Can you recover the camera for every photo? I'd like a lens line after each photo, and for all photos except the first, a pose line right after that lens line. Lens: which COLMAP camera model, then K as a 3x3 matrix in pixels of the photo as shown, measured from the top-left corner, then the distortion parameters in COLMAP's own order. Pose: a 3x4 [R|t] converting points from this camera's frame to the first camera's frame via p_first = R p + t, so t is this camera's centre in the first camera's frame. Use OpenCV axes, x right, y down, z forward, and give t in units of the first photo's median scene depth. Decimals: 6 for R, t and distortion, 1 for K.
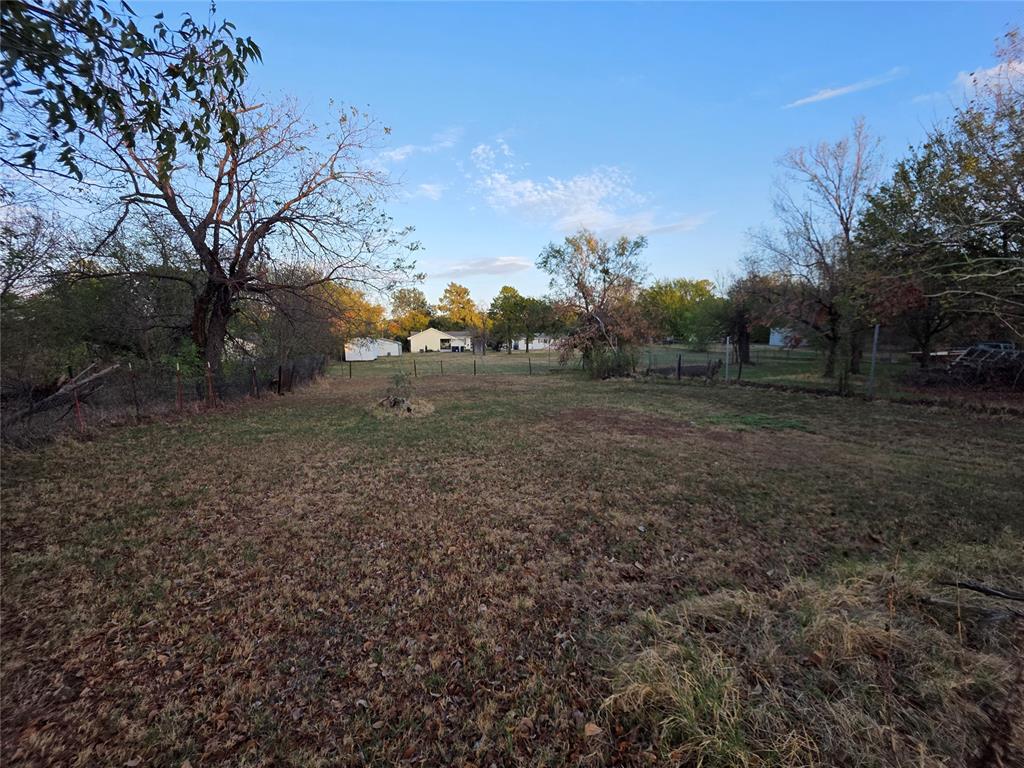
lens RADIAL K [[410.1, 0, 511.0], [0, 410.1, 381.8], [0, 0, 1]] dist [0.002284, 0.000281]
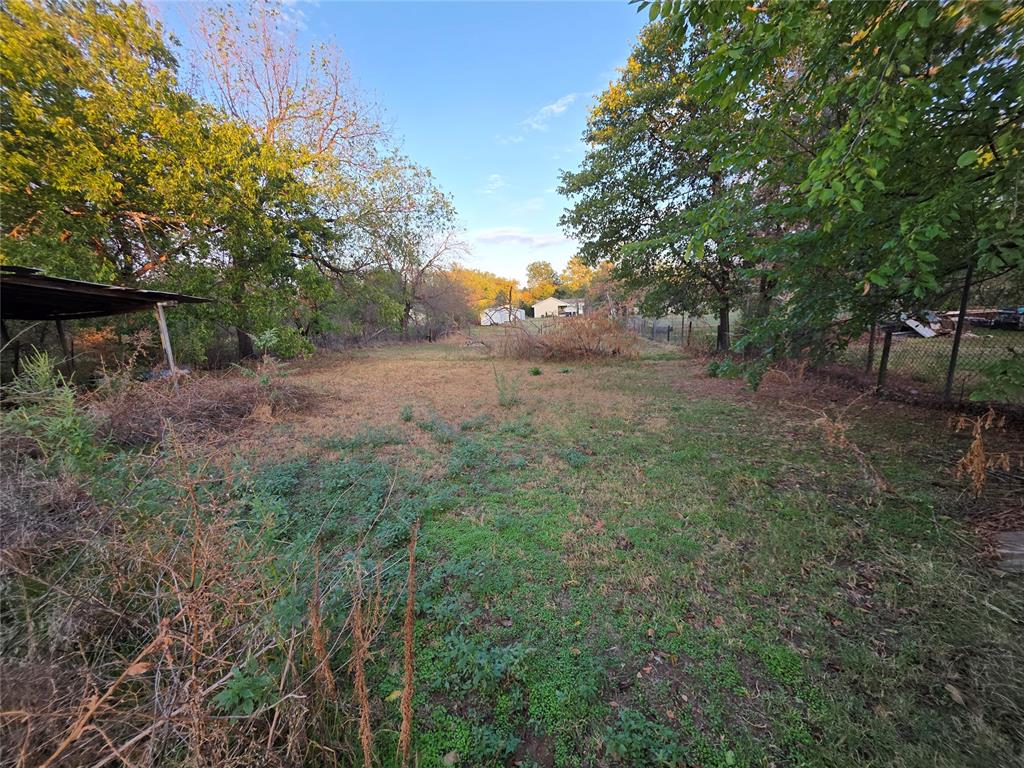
lens RADIAL K [[410.1, 0, 511.7], [0, 410.1, 384.3], [0, 0, 1]] dist [0.002284, 0.000281]
pose [[0.934846, 0.038318, -0.352981, 0.136888], [-0.004022, 0.995239, 0.097386, 0.008641], [0.355032, -0.089621, 0.930548, -0.197570]]
